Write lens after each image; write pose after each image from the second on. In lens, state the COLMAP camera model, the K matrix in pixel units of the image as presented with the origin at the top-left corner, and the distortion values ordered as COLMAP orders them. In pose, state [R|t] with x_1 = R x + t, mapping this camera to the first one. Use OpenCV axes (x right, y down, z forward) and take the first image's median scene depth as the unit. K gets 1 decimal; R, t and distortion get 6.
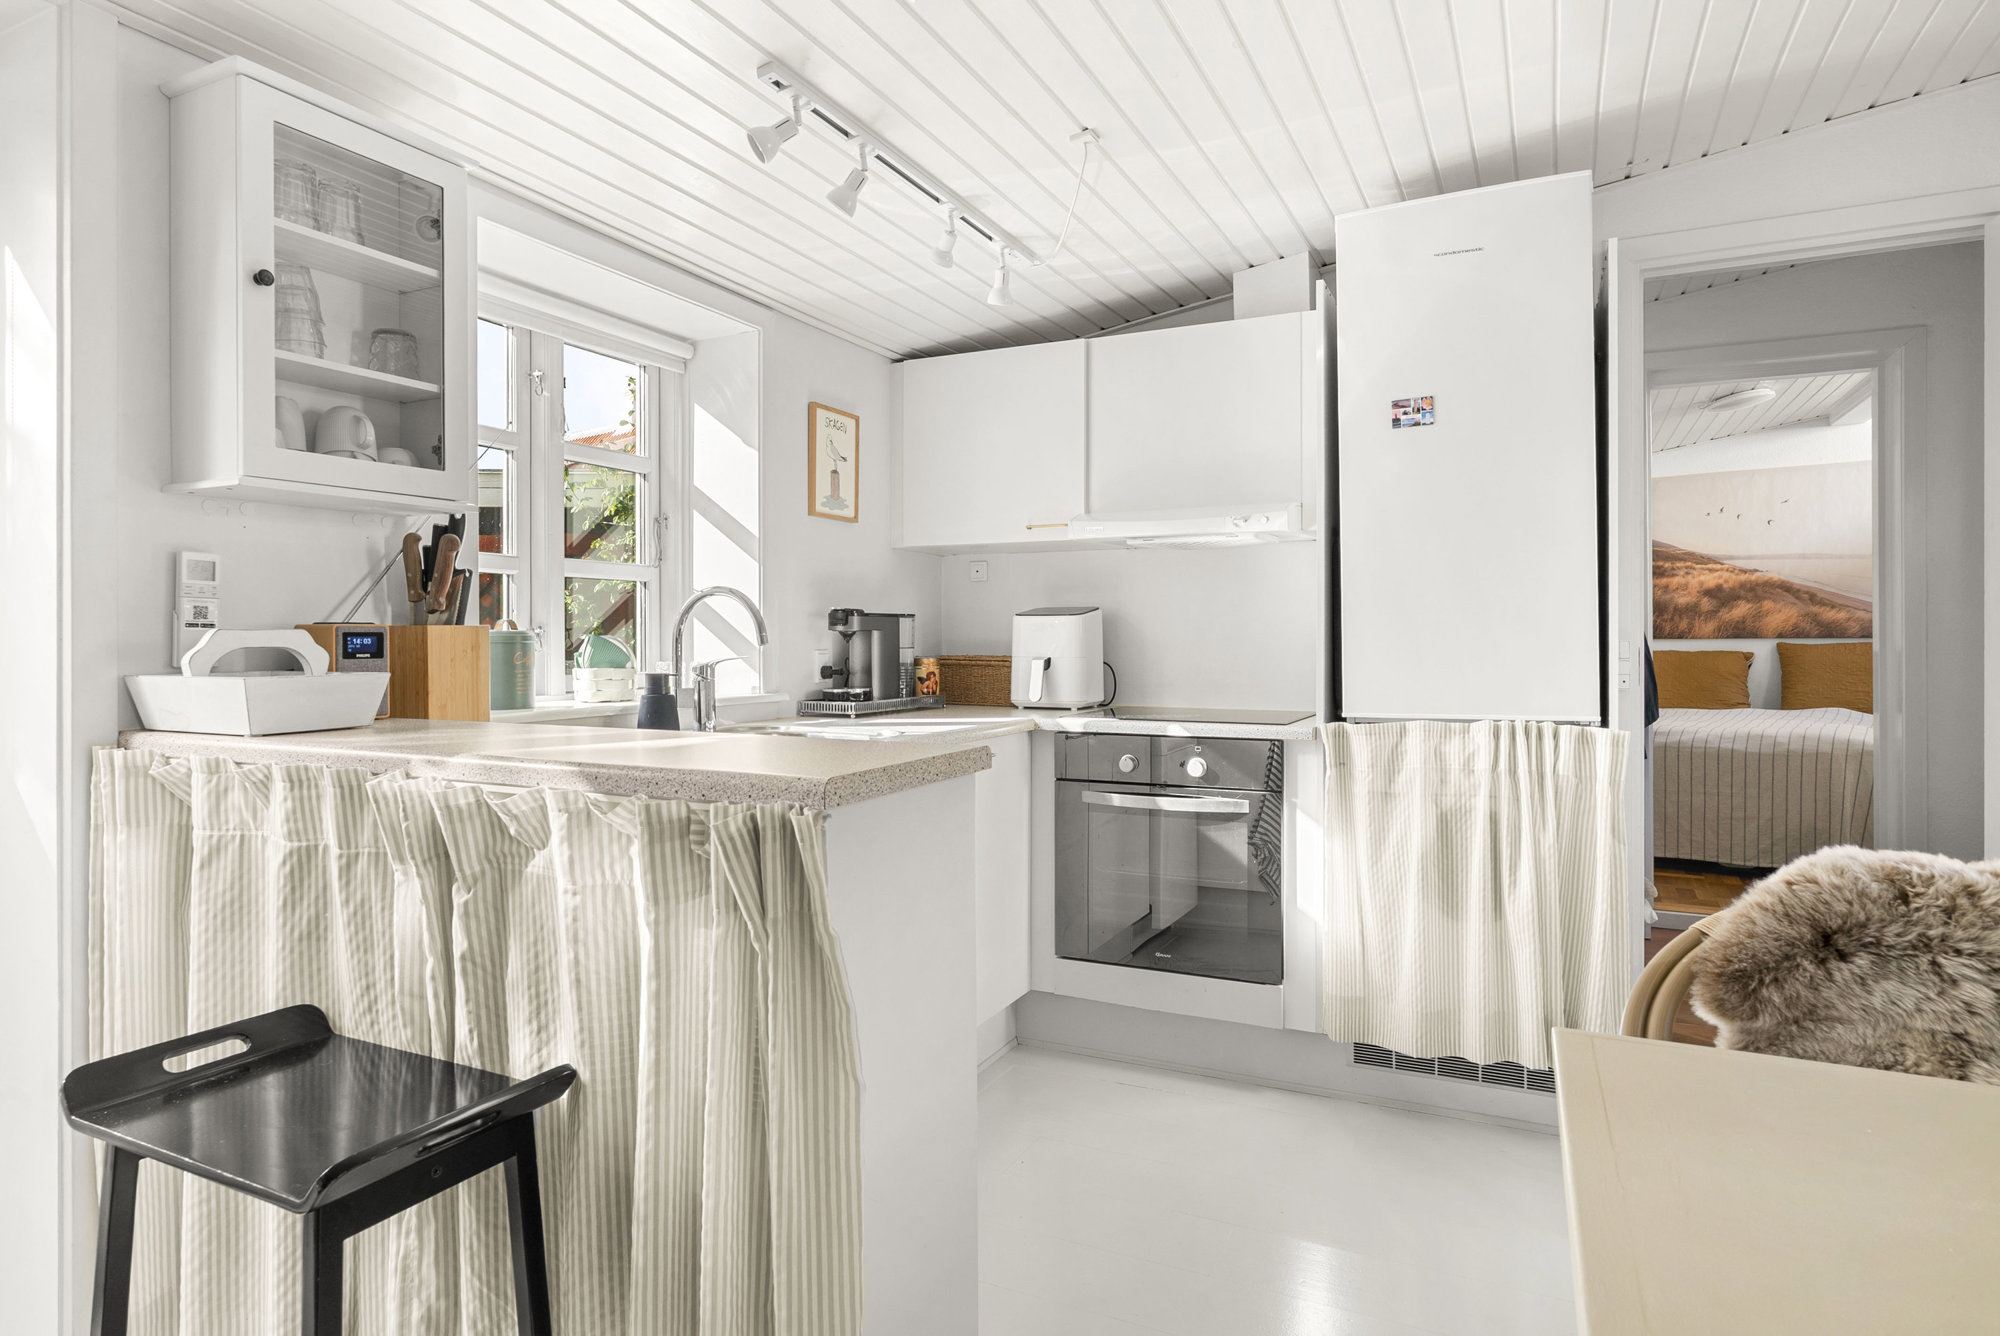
lens RADIAL K [[1103.6, 0, 994.1], [0, 1103.6, 633.0], [0, 0, 1]] dist [0.002116, -0.002448]
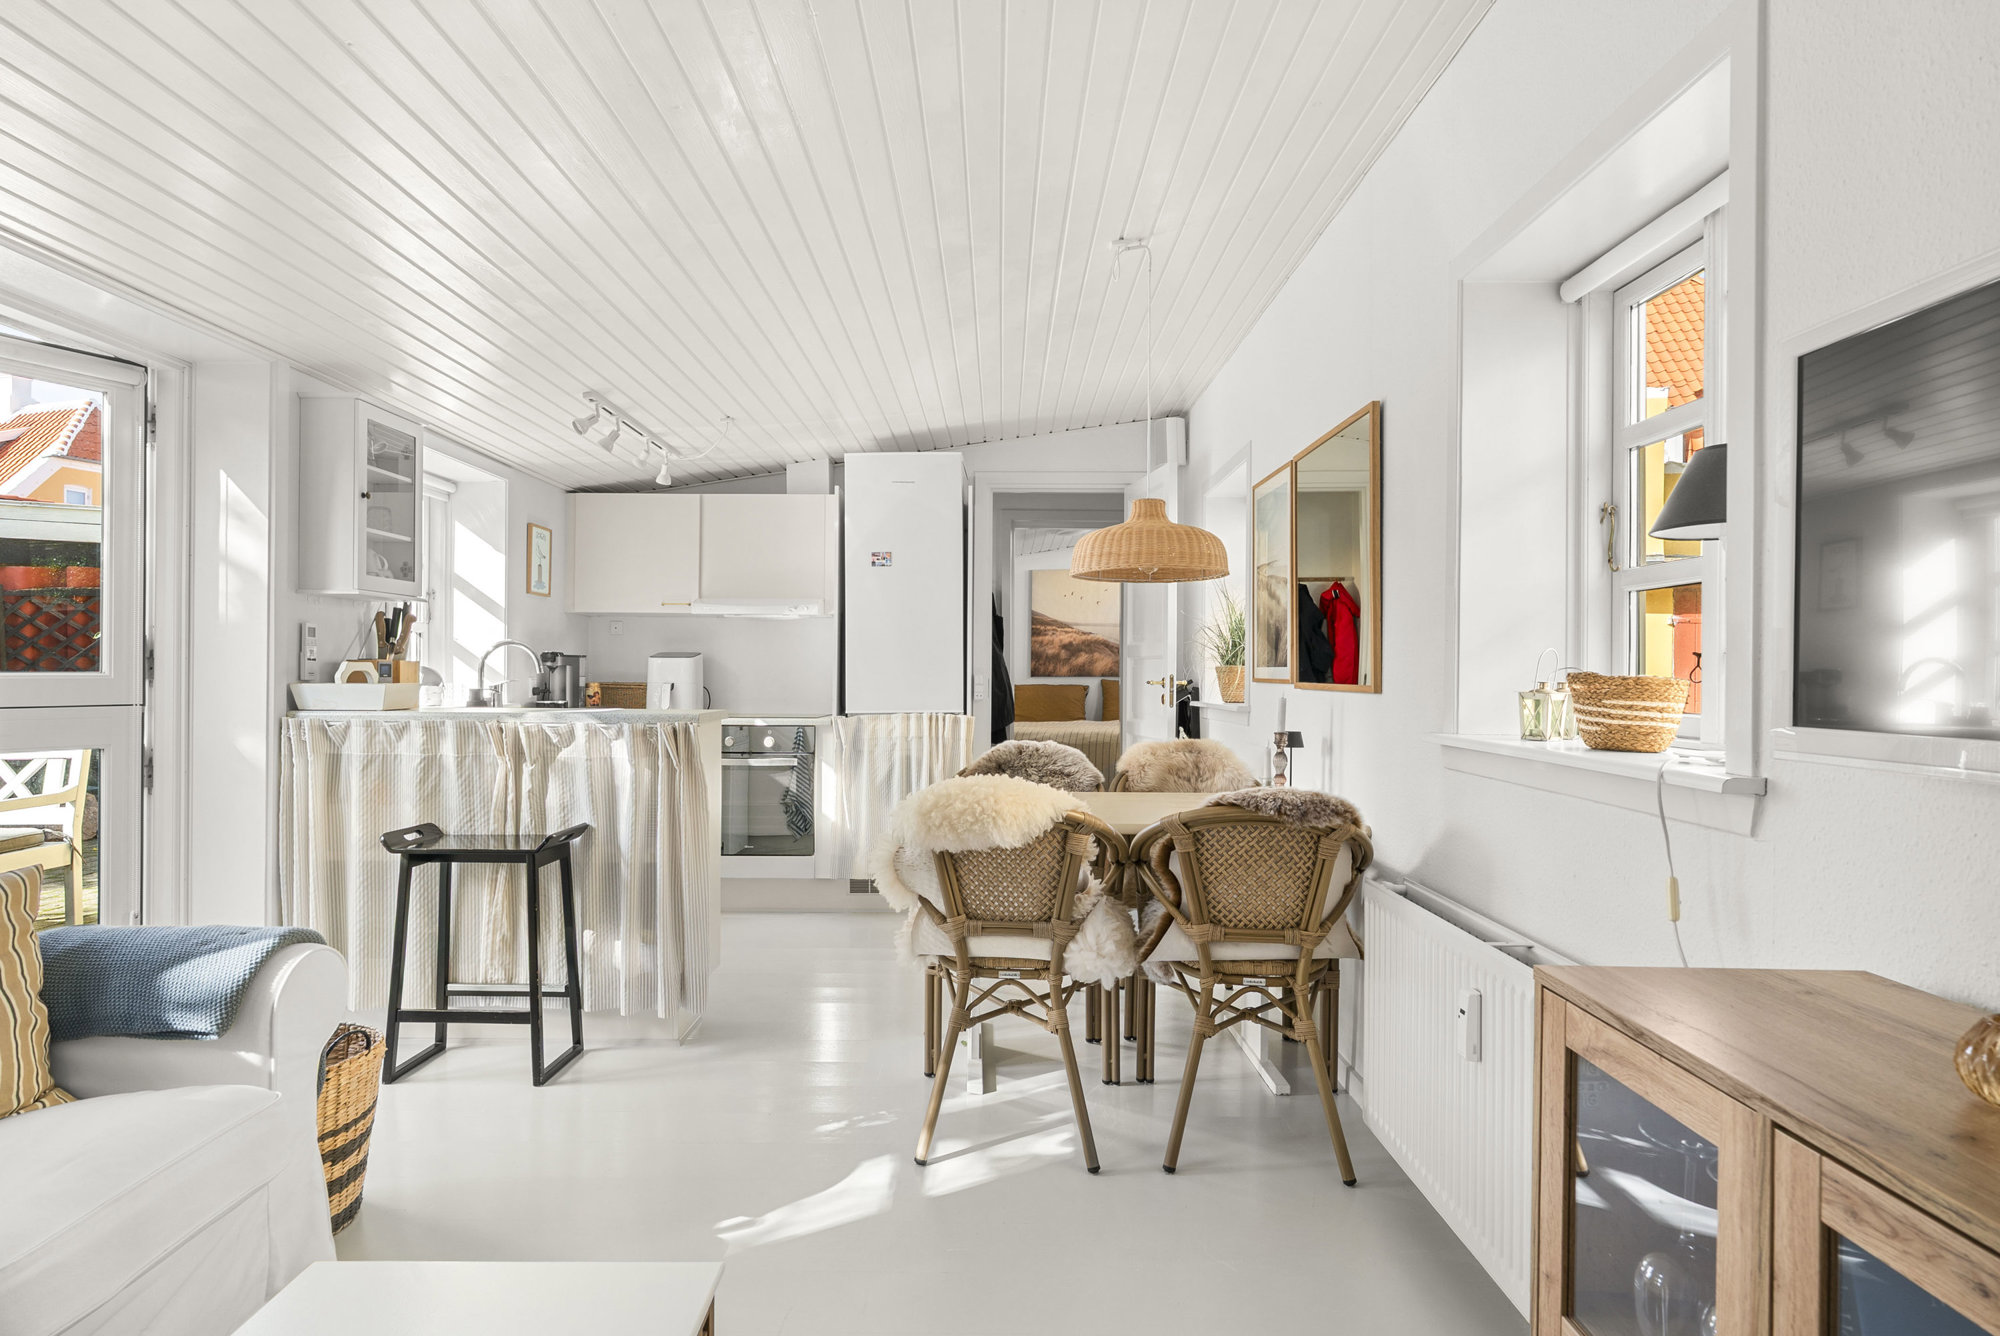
lens RADIAL K [[1103.6, 0, 997.0], [0, 1103.6, 671.6], [0, 0, 1]] dist [0.002116, -0.002448]
pose [[0.895512, 0.009153, 0.444944, -0.272191], [-0.009290, 0.999955, -0.001872, 0.004054], [-0.444941, -0.002458, 0.895556, -0.749257]]
